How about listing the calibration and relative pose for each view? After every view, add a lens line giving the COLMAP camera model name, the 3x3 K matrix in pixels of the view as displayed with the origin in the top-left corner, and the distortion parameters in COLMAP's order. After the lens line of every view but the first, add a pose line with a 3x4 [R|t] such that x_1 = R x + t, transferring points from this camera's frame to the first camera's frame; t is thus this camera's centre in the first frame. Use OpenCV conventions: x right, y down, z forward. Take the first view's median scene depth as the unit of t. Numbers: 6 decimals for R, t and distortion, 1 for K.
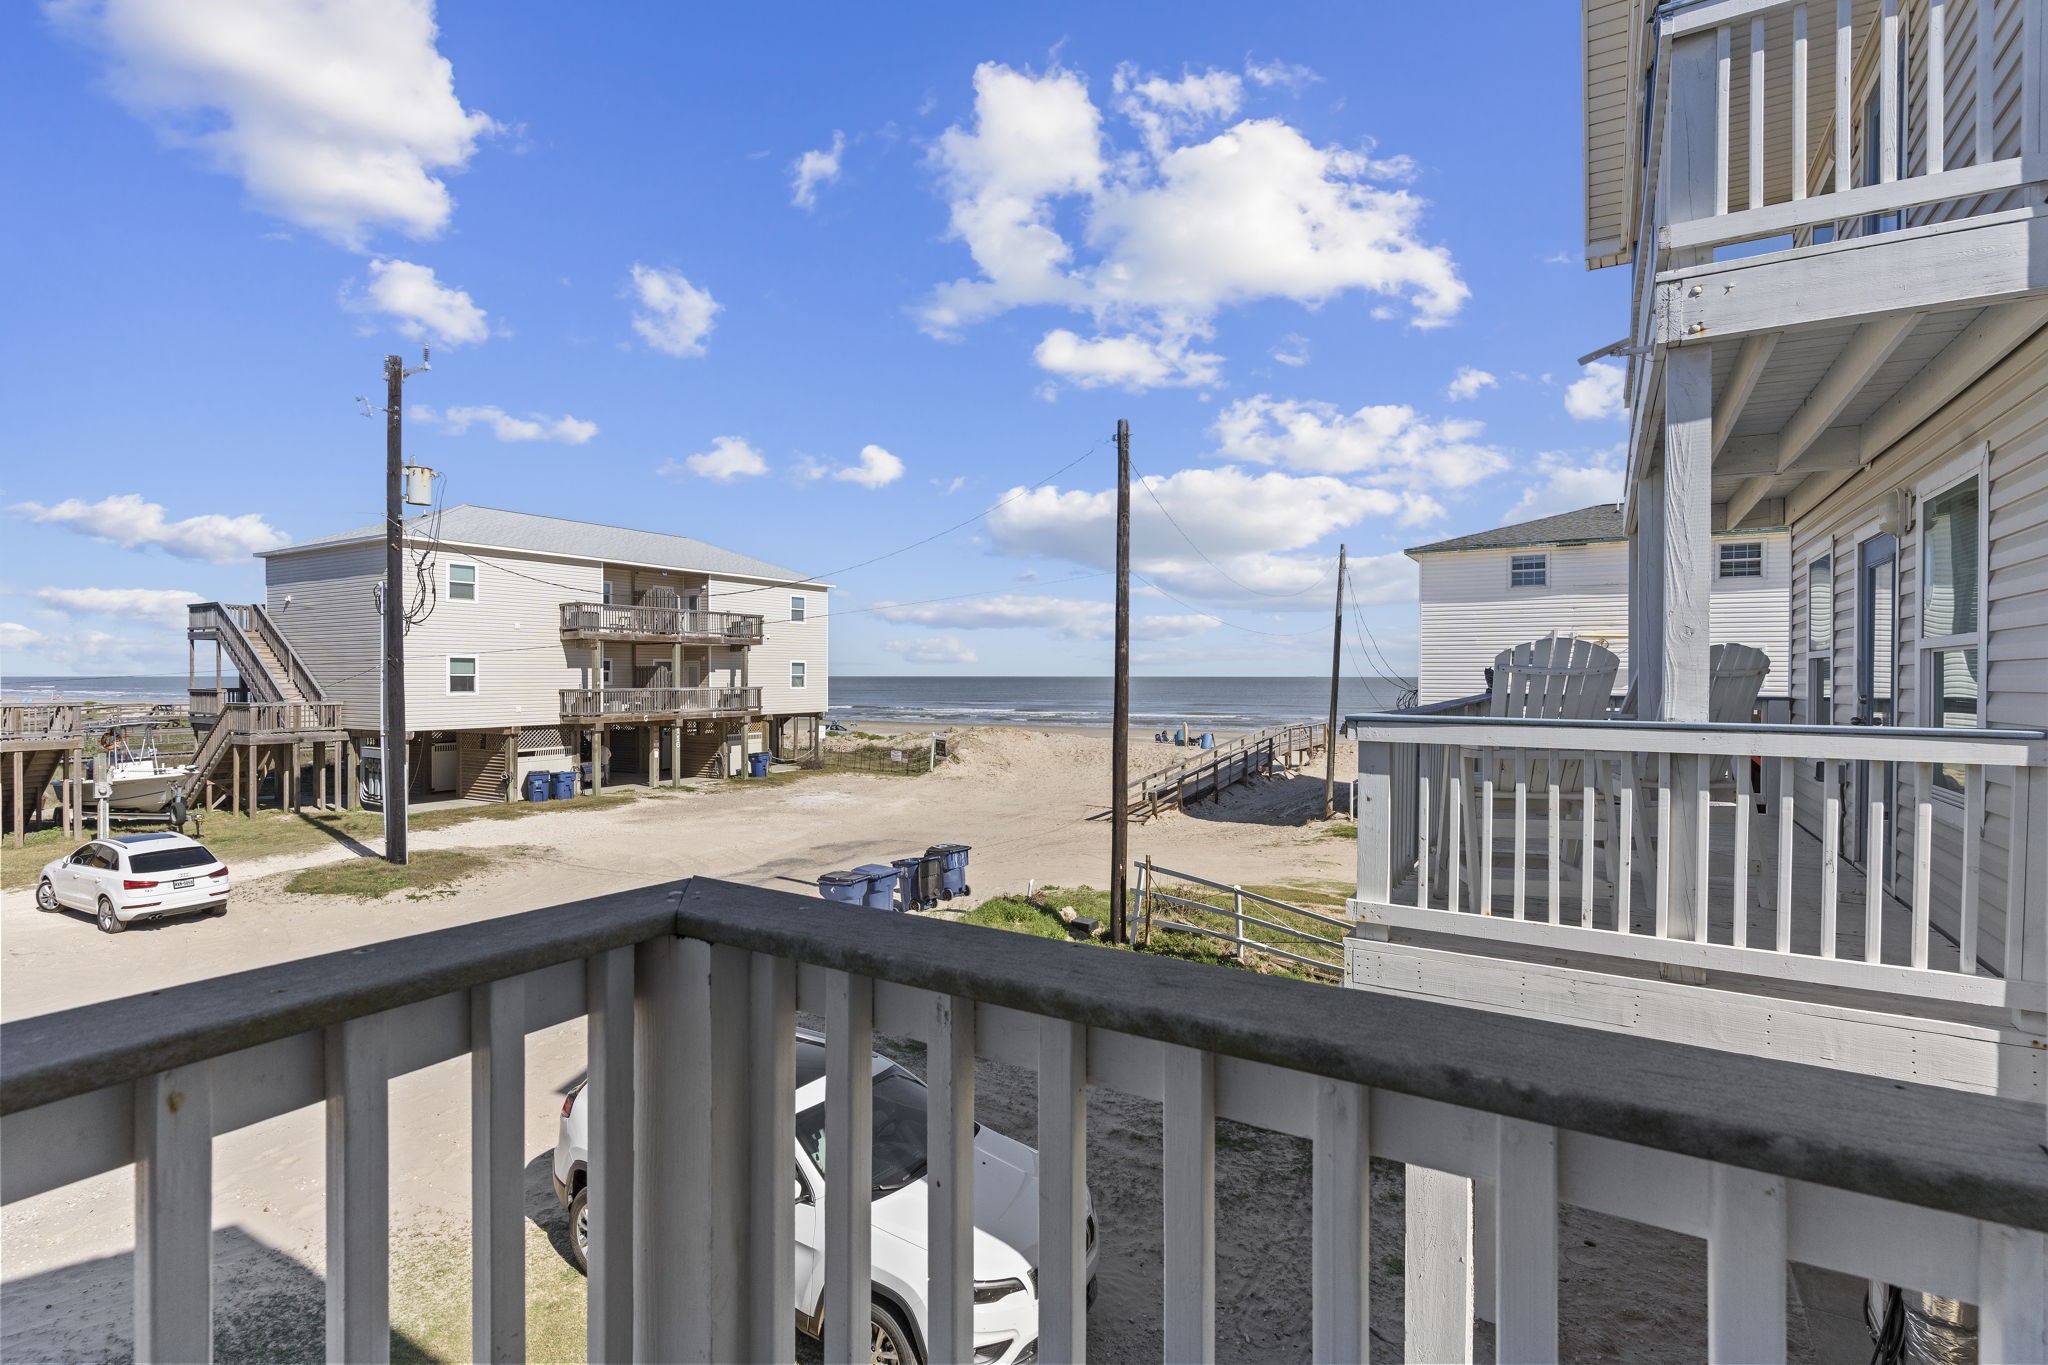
lens RADIAL K [[968.3, 0, 1018.2], [0, 968.3, 685.1], [0, 0, 1]] dist [-0.001205, 0.000576]
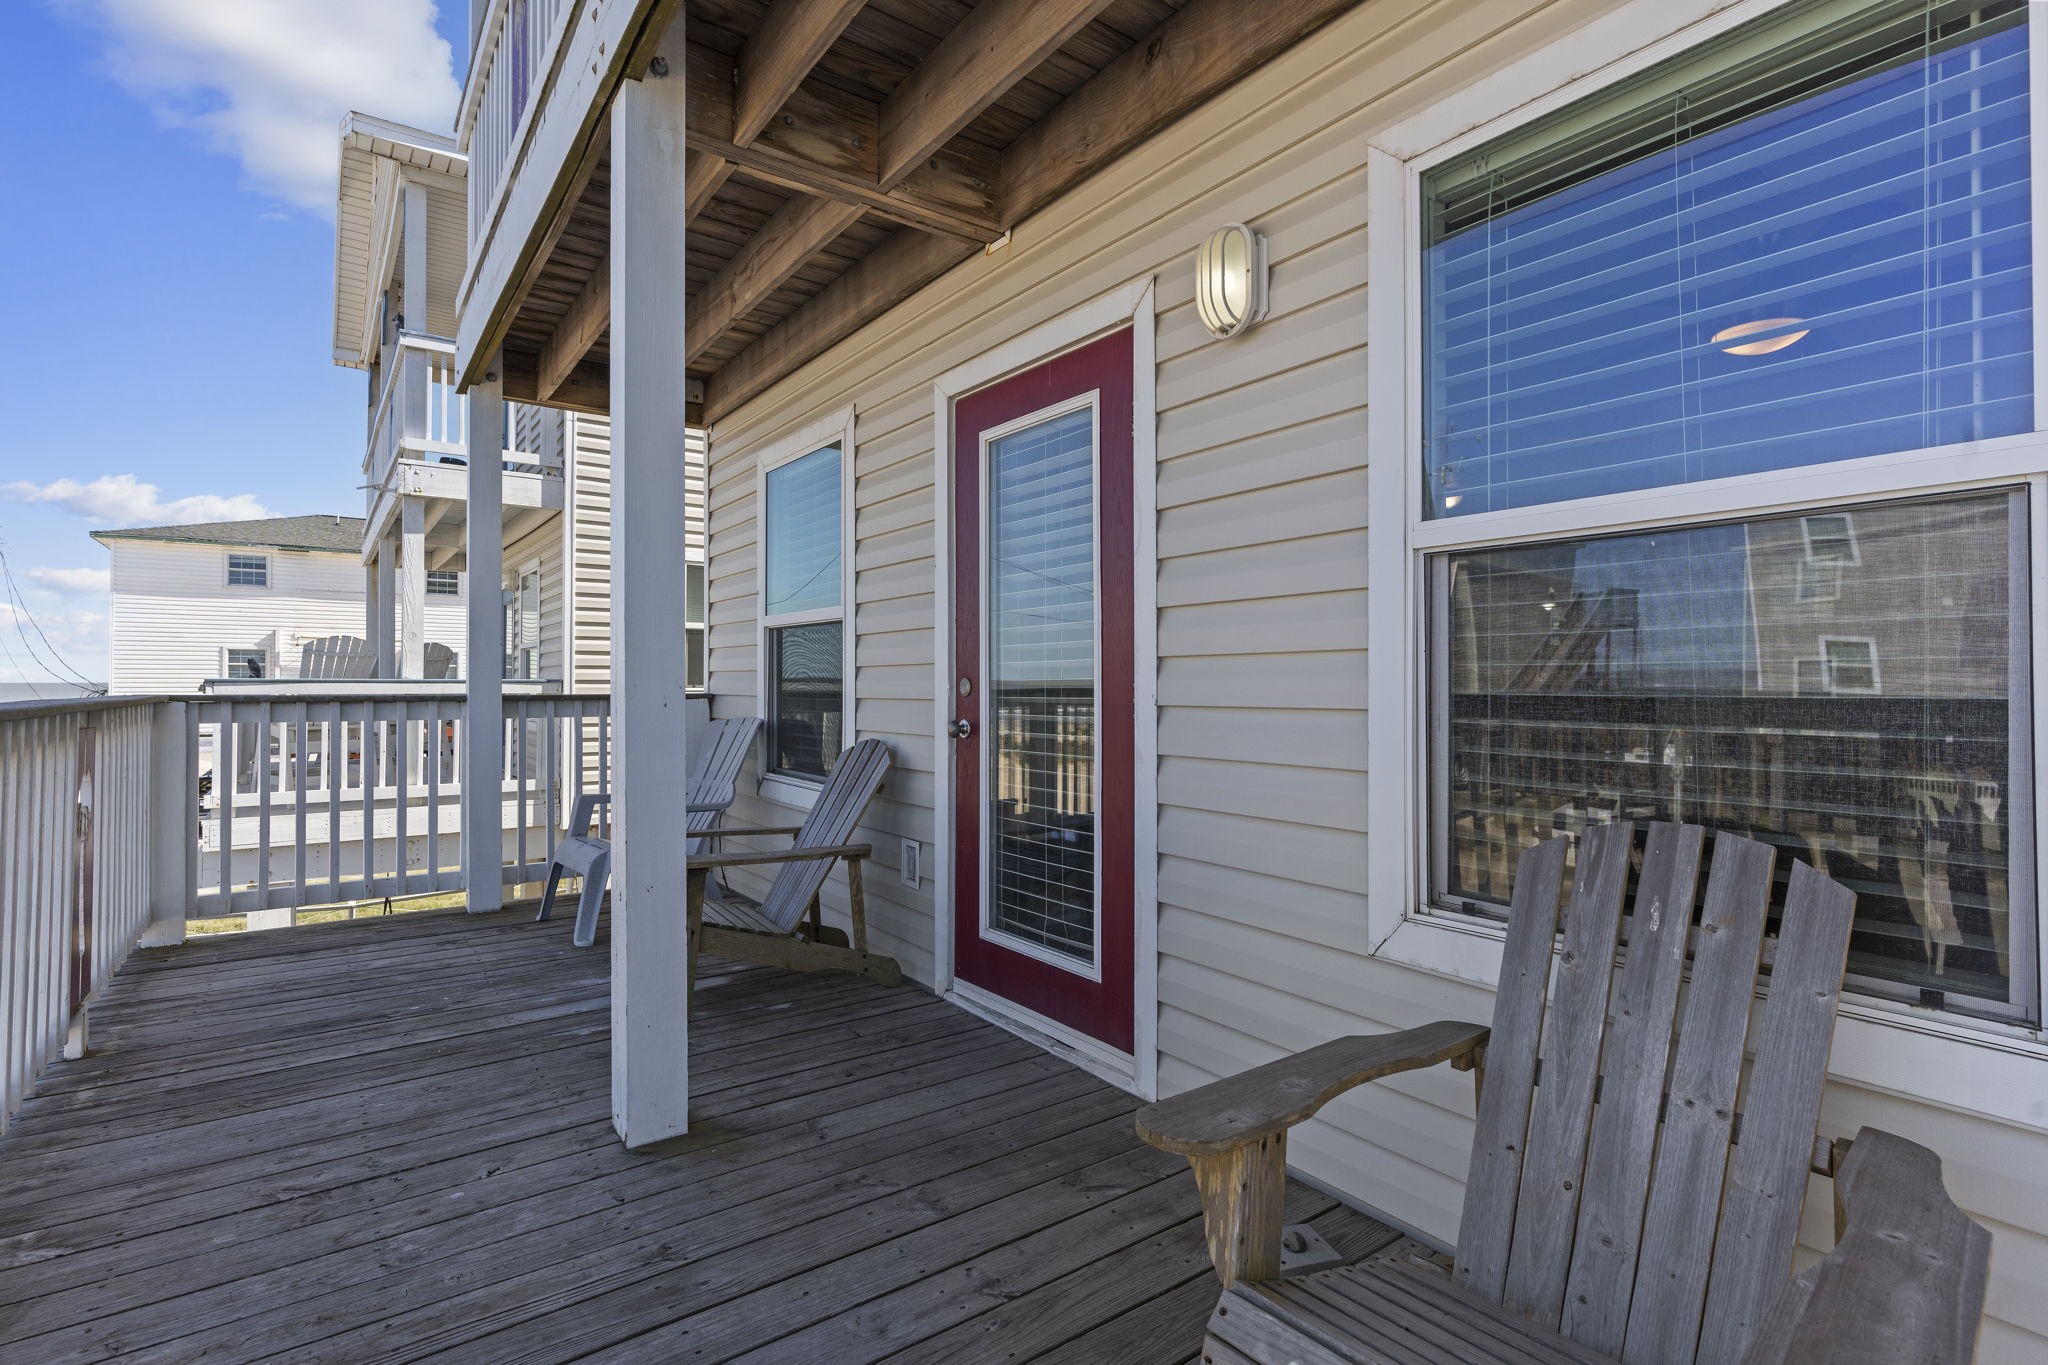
lens RADIAL K [[968.3, 0, 1023.8], [0, 968.3, 681.4], [0, 0, 1]] dist [-0.001205, 0.000576]
pose [[0.380660, 0.001289, 0.924714, -0.110600], [0.007419, 0.999963, -0.004448, 0.010122], [-0.924685, 0.008554, 0.380636, -0.151379]]
